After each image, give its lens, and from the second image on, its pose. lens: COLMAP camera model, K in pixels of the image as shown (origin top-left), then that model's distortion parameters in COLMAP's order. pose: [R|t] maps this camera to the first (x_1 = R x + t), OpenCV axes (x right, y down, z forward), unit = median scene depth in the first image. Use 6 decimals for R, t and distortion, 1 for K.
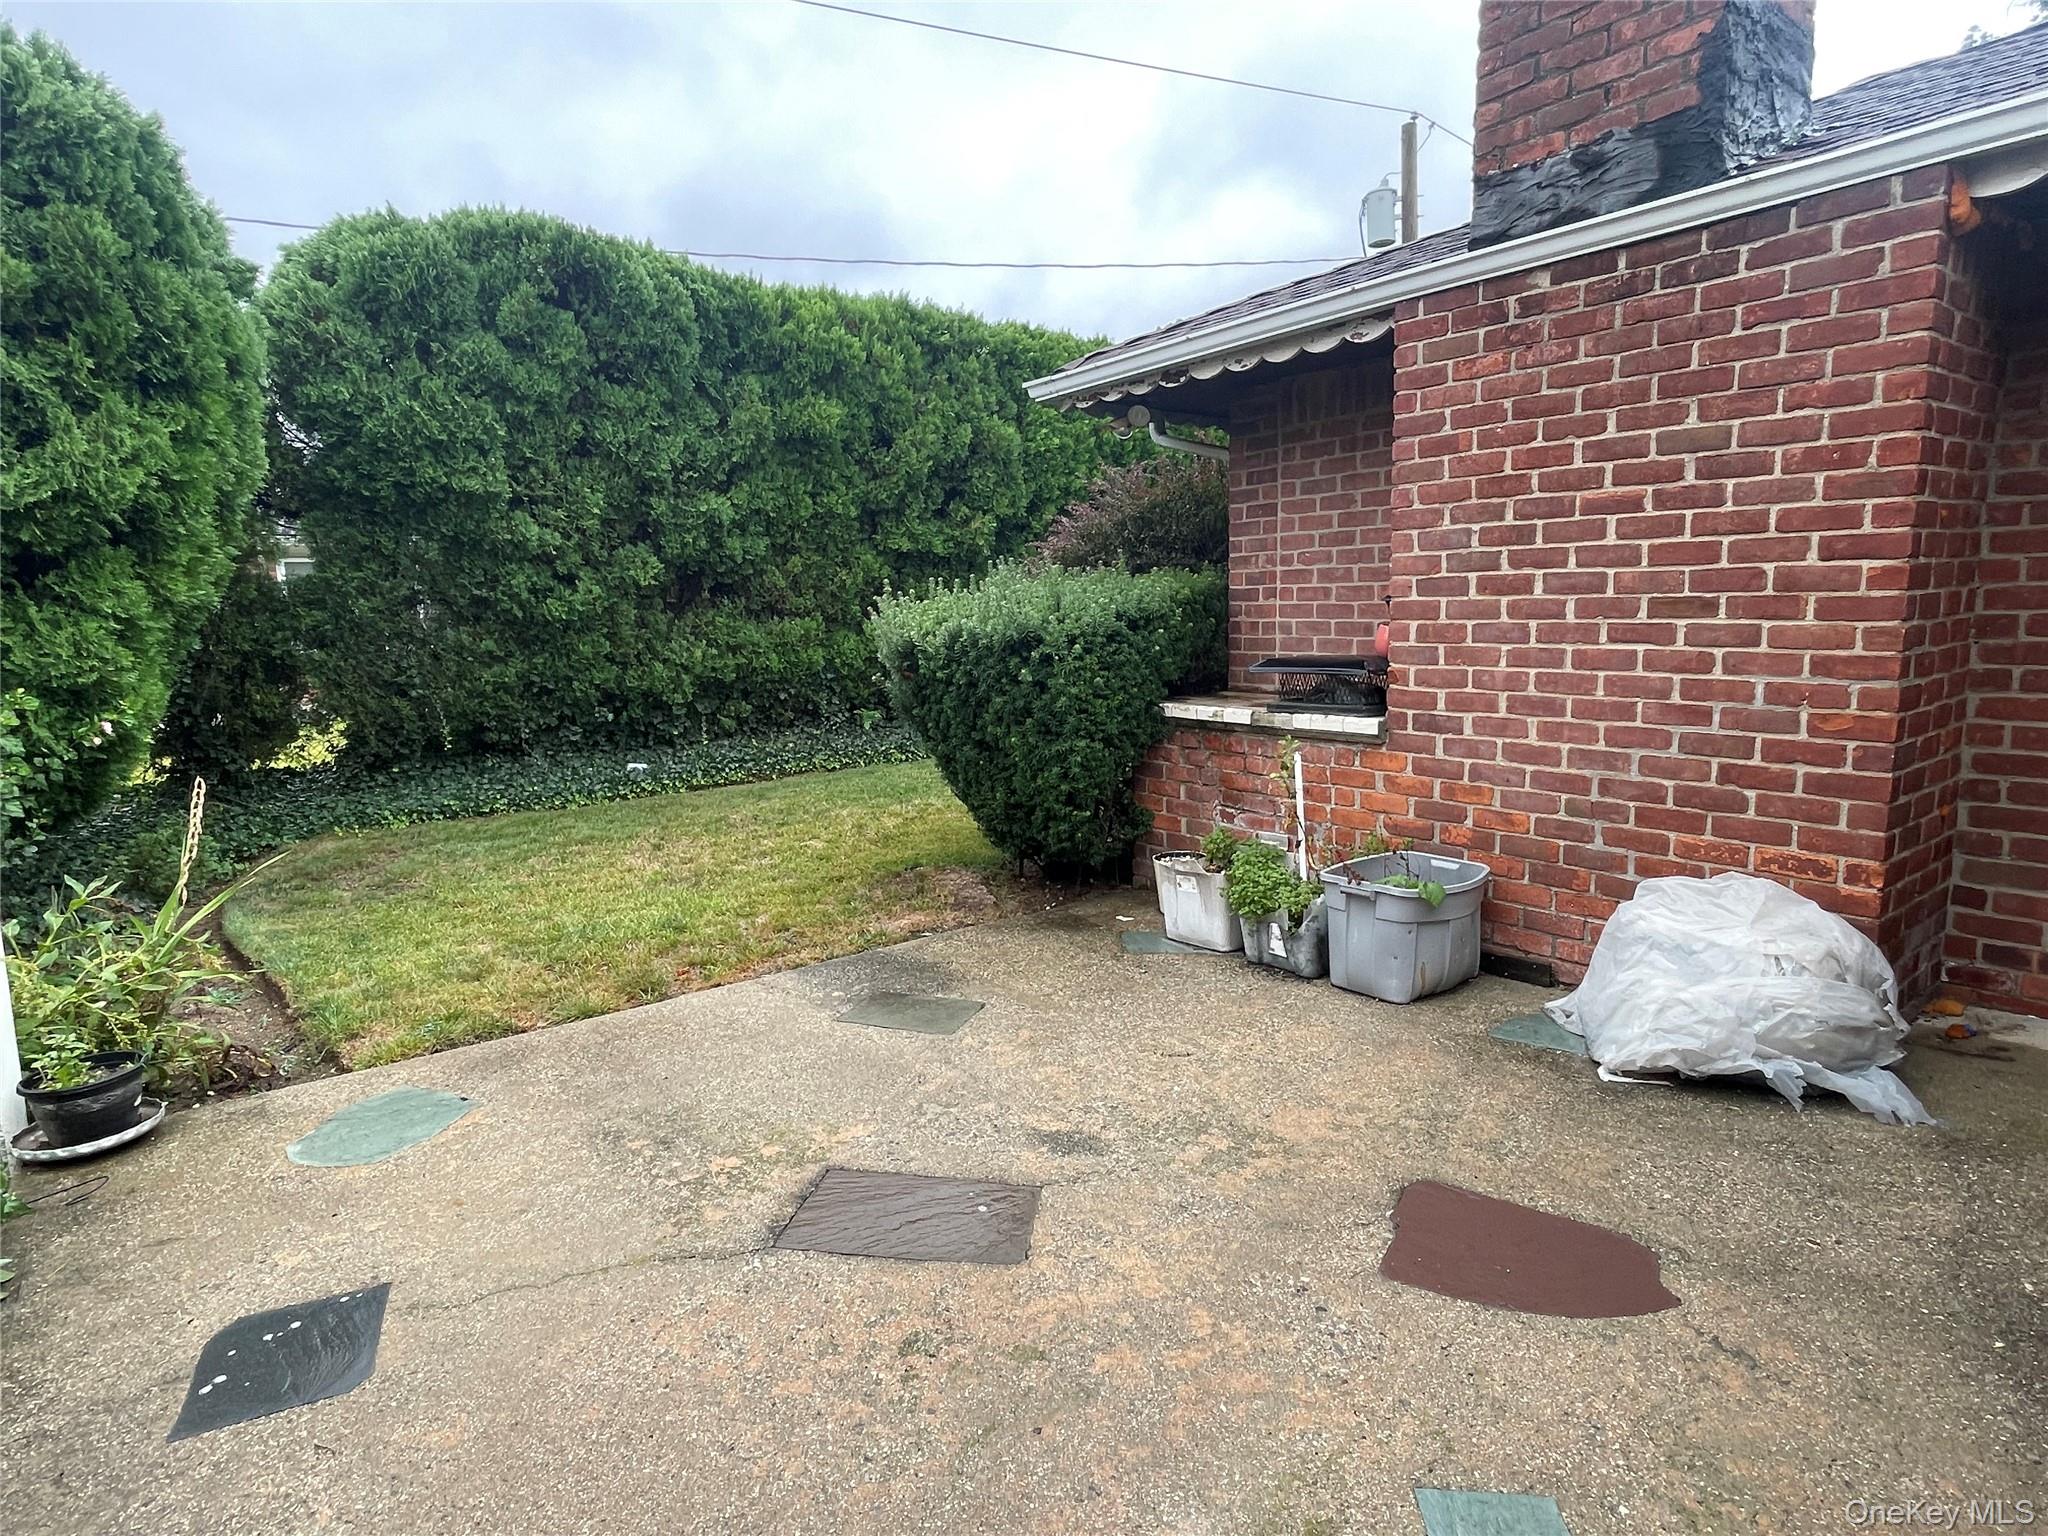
lens RADIAL K [[1106.2, 0, 997.6], [0, 1106.2, 772.8], [0, 0, 1]] dist [-0.020539, 0.012998]
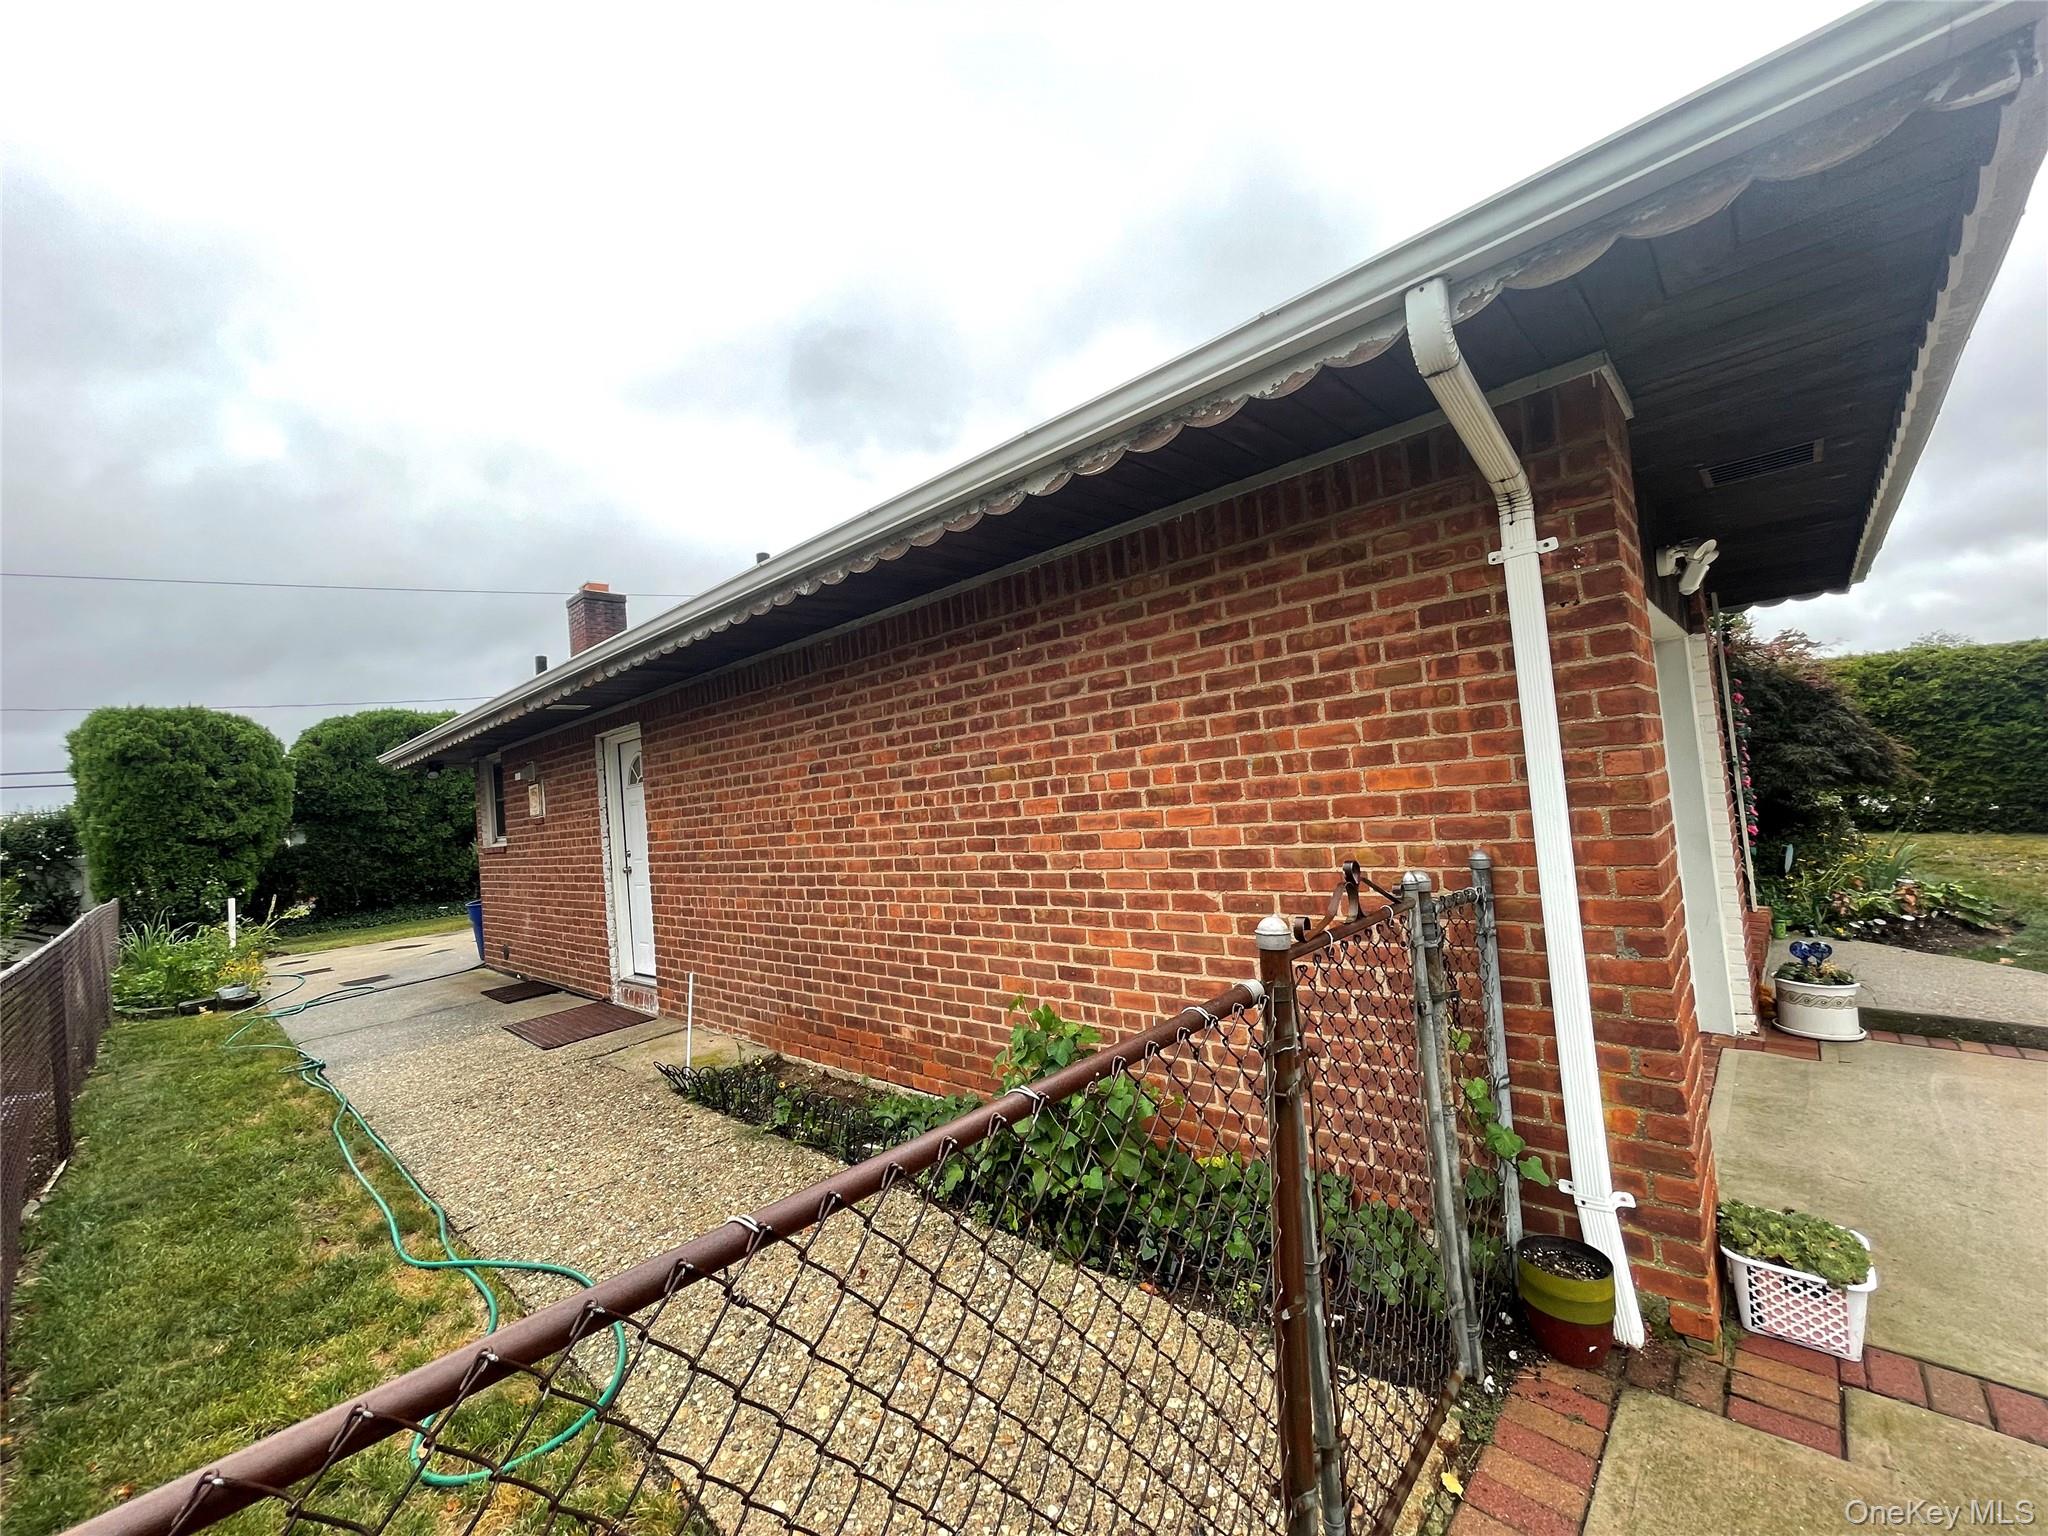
lens RADIAL K [[823.6, 0, 1015.9], [0, 823.6, 767.6], [0, 0, 1]] dist [-0.000165, -0.000078]
pose [[0.984019, -0.061817, 0.166990, 0.825200], [0.093601, 0.977359, -0.189756, 0.198300], [-0.151479, 0.202354, 0.967526, -1.351859]]
